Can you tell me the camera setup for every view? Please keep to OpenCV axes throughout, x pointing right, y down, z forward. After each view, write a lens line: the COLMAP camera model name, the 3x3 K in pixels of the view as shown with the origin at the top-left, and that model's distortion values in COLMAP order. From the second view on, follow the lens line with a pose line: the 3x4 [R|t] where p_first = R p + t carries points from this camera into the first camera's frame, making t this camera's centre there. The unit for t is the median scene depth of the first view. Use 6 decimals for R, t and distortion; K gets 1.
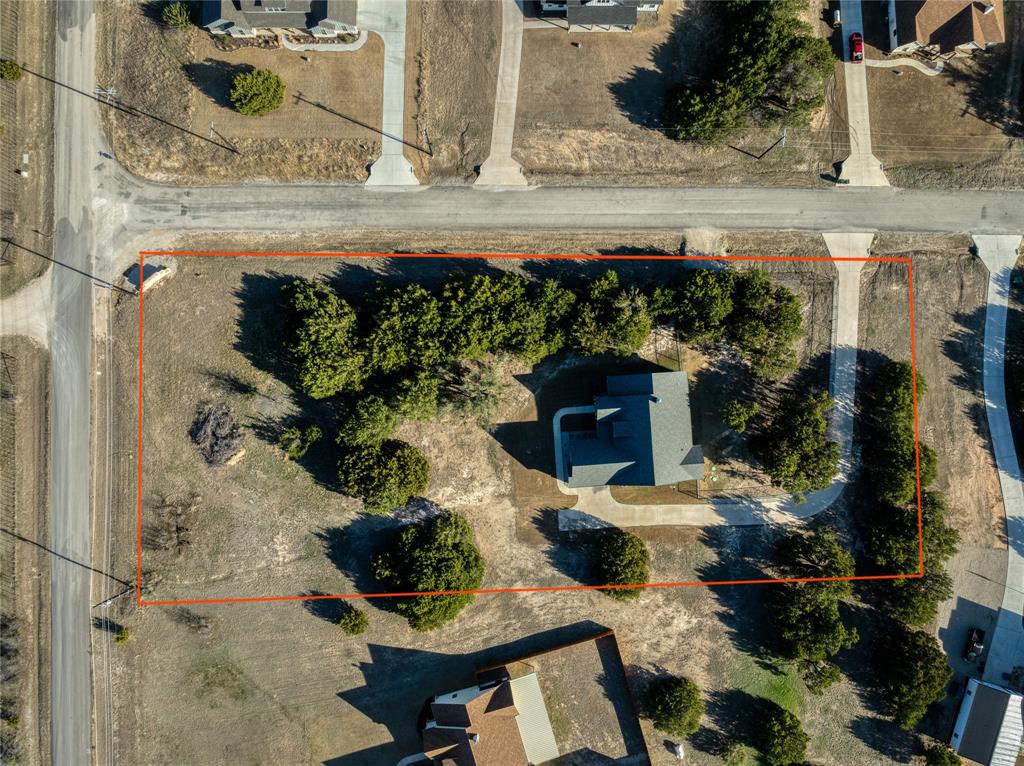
lens RADIAL K [[721.0, 0, 512.0], [0, 721.0, 383.0], [0, 0, 1]] dist [-0.058528, 0.041406]
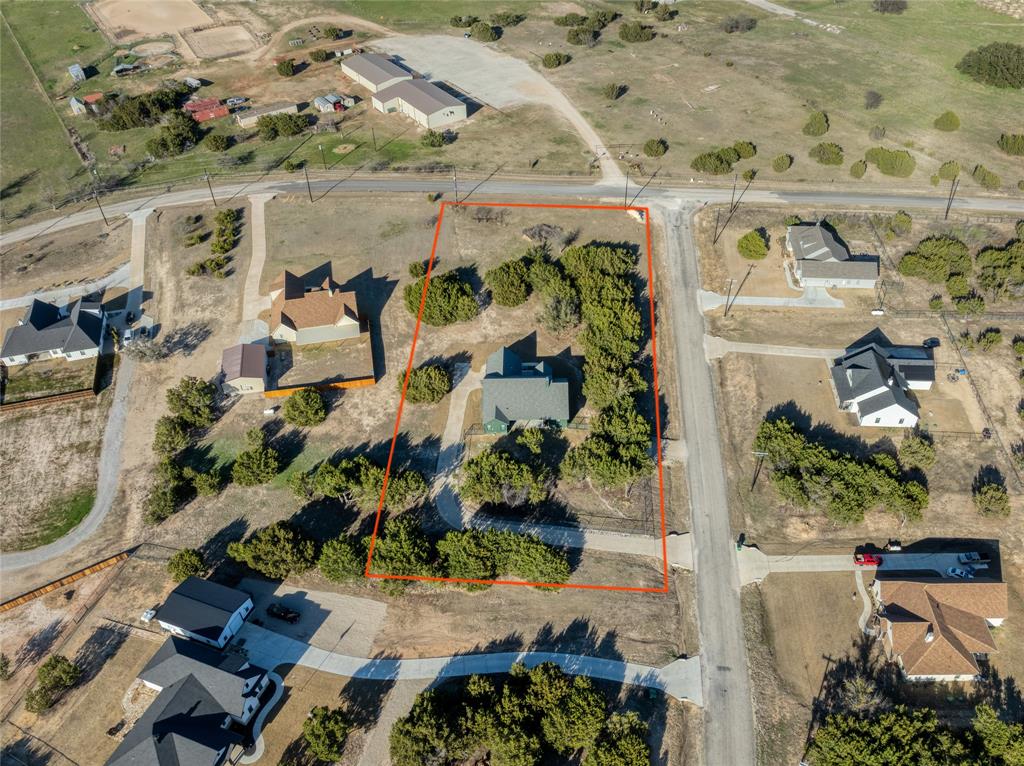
lens RADIAL K [[721.0, 0, 512.0], [0, 721.0, 383.0], [0, 0, 1]] dist [-0.058528, 0.041406]
pose [[-0.097233, 0.711351, -0.696079, 1.059328], [-0.995194, -0.061364, 0.076304, -0.009099], [0.011565, 0.700153, 0.713899, 0.051912]]
